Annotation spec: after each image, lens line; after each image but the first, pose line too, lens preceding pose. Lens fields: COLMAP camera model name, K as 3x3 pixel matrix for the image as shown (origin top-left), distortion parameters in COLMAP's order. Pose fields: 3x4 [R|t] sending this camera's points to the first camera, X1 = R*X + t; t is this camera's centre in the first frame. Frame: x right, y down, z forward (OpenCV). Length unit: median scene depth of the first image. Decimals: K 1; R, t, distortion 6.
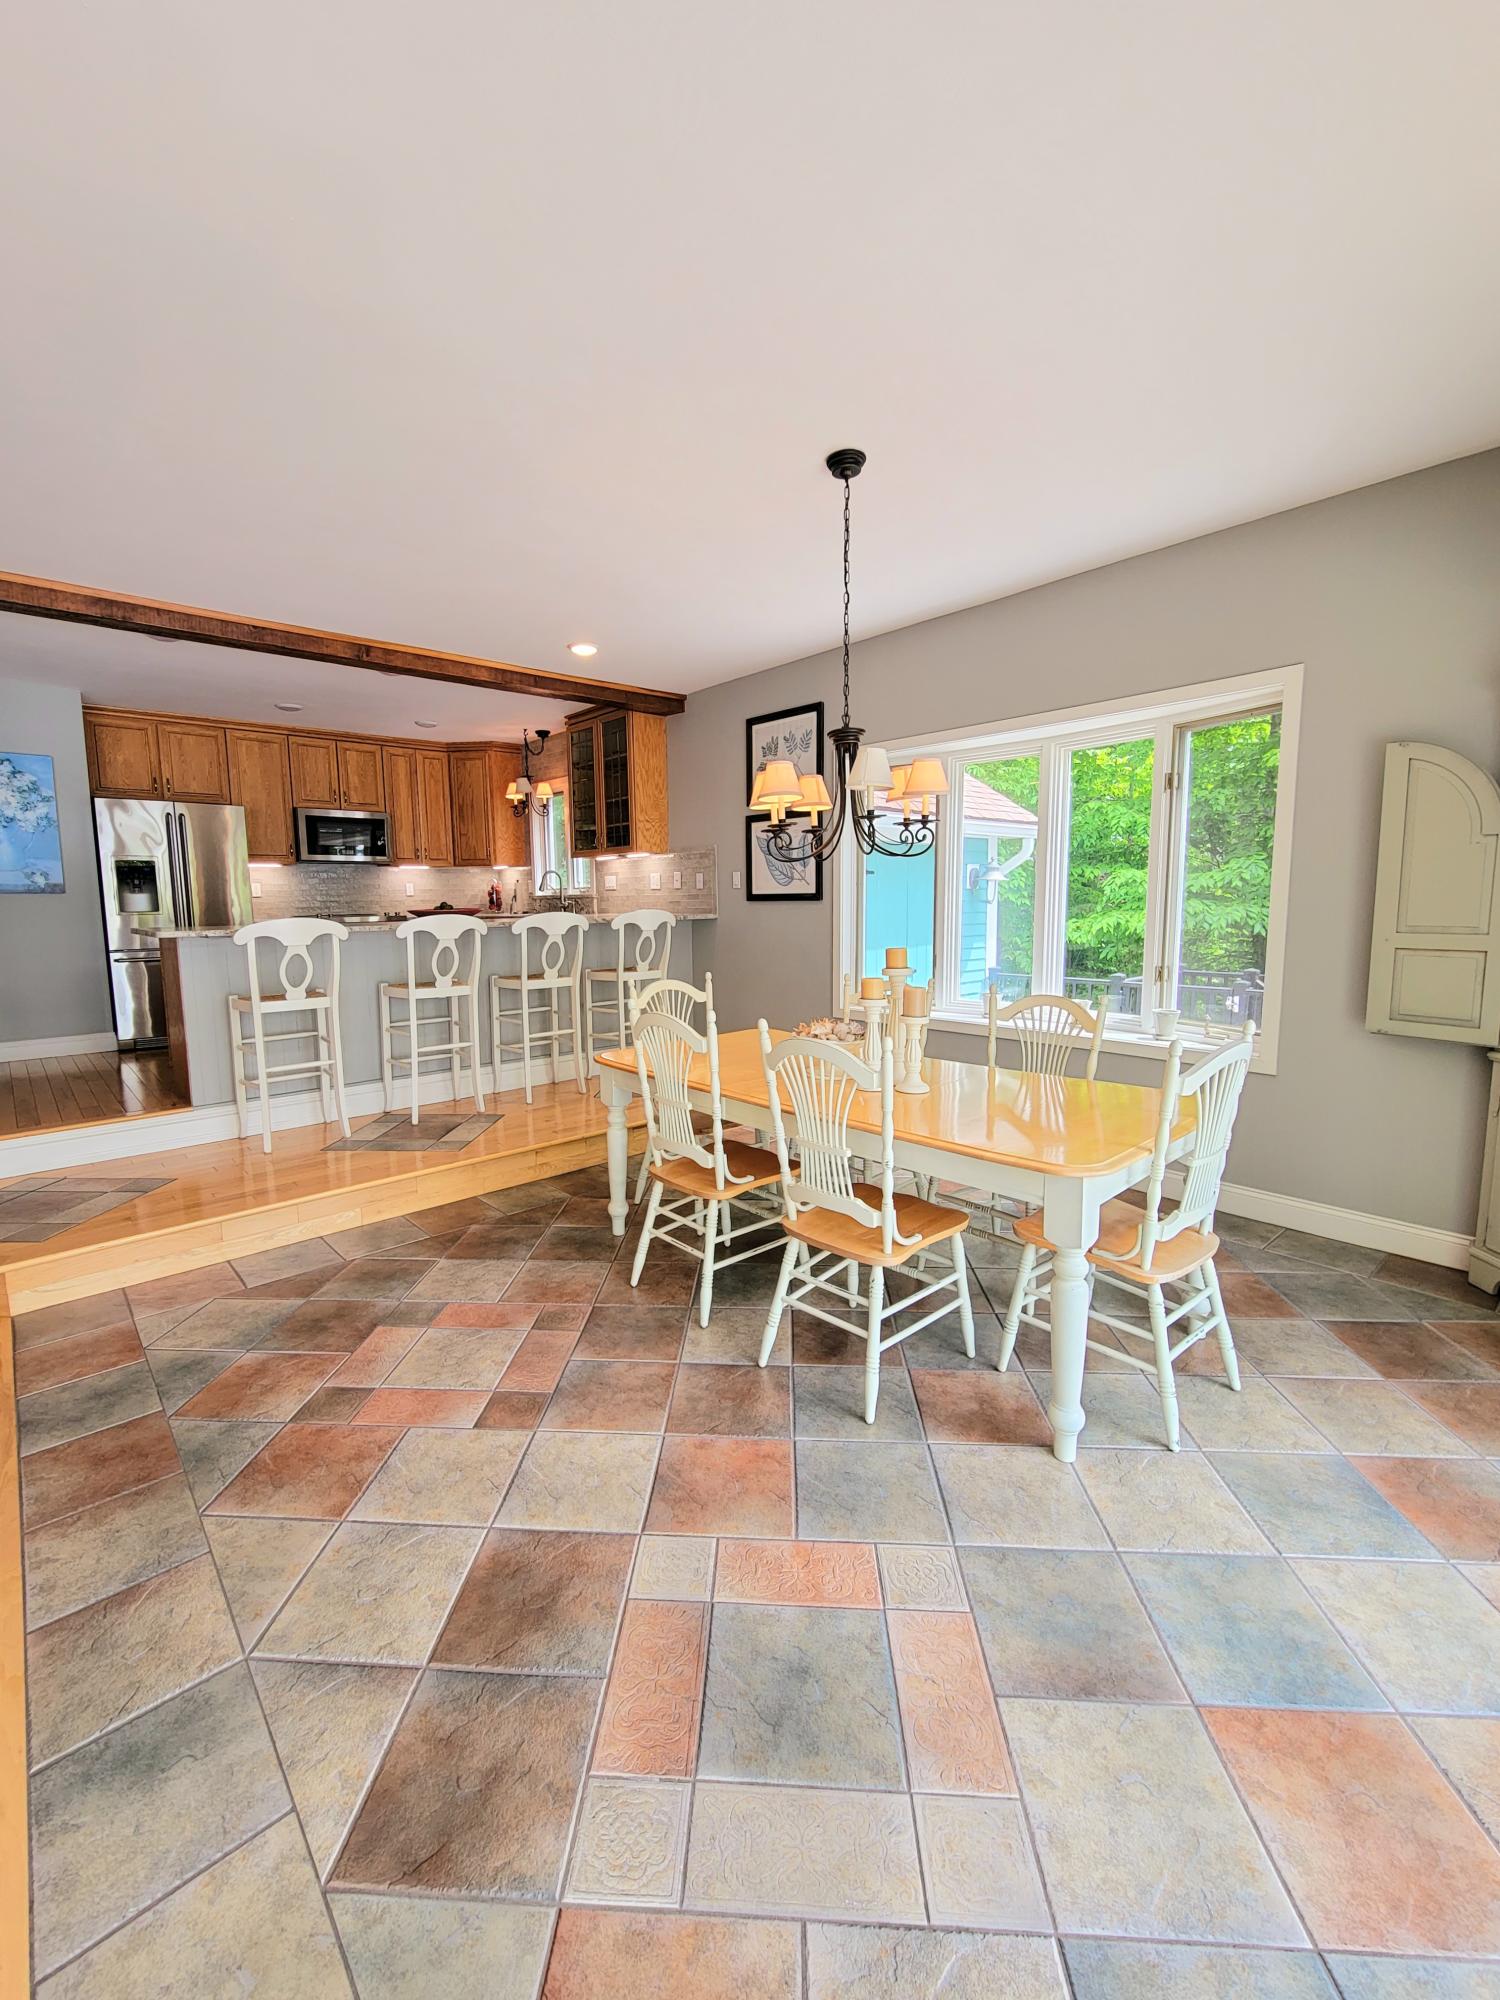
lens RADIAL K [[804.5, 0, 750.0], [0, 804.5, 1000.0], [0, 0, 1]] dist [0.000565, 0.000030]
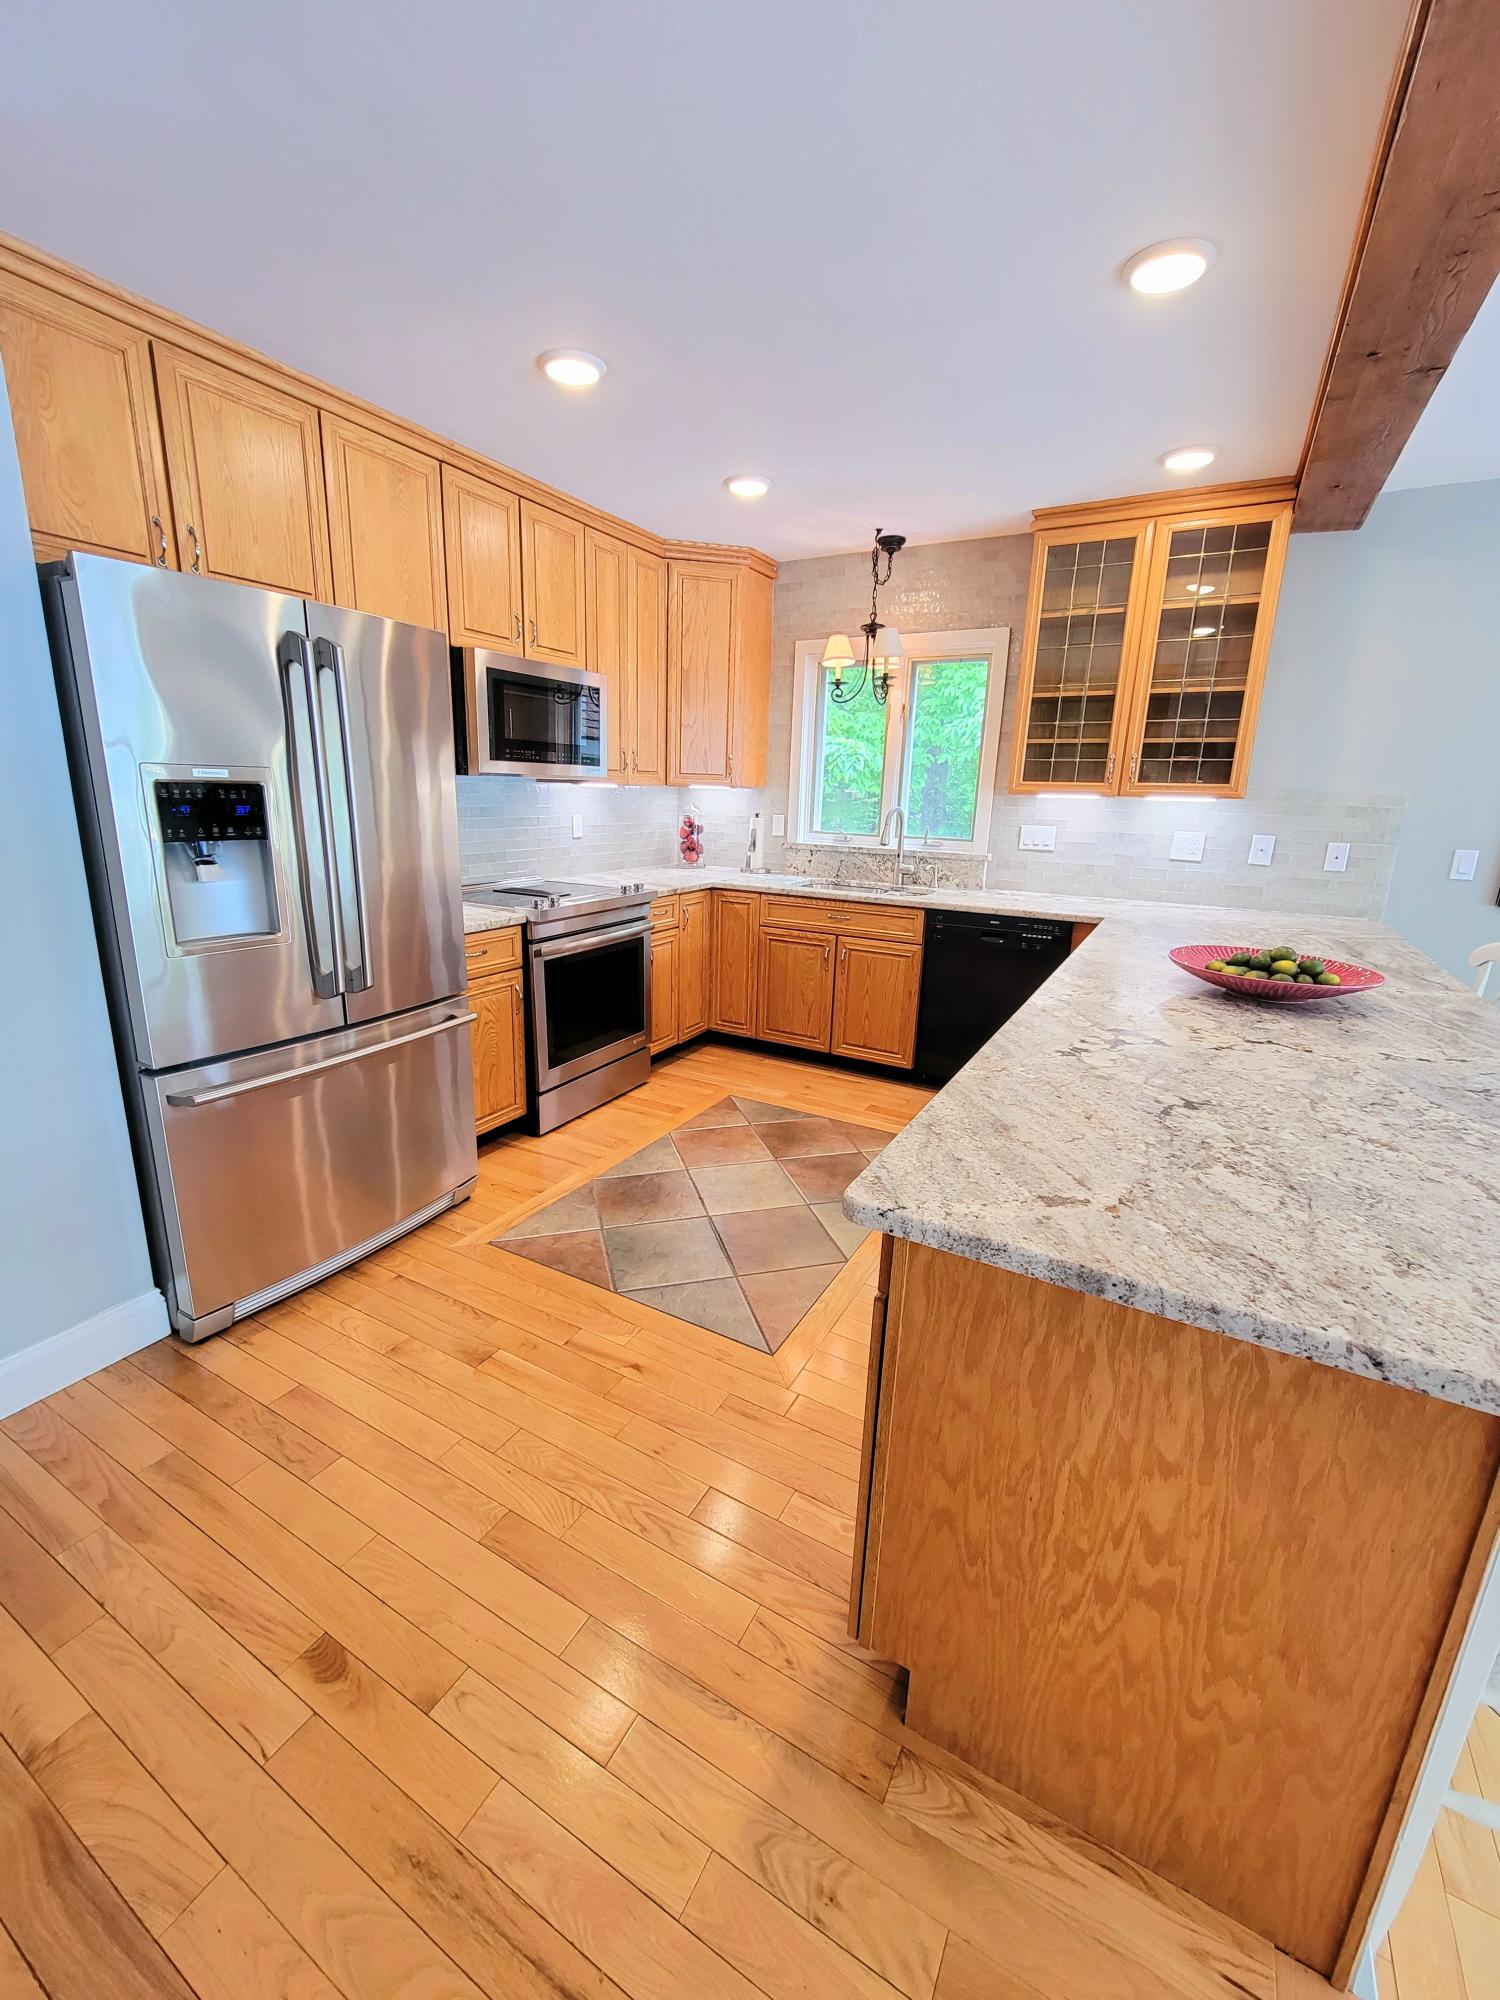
lens RADIAL K [[814.1, 0, 750.0], [0, 814.1, 1000.0], [0, 0, 1]] dist [0.000713, 0.000035]
pose [[0.951879, -0.040521, 0.303784, -0.547027], [-0.000307, 0.991094, 0.133163, -0.109688], [-0.306474, -0.126848, 0.943389, 0.511626]]
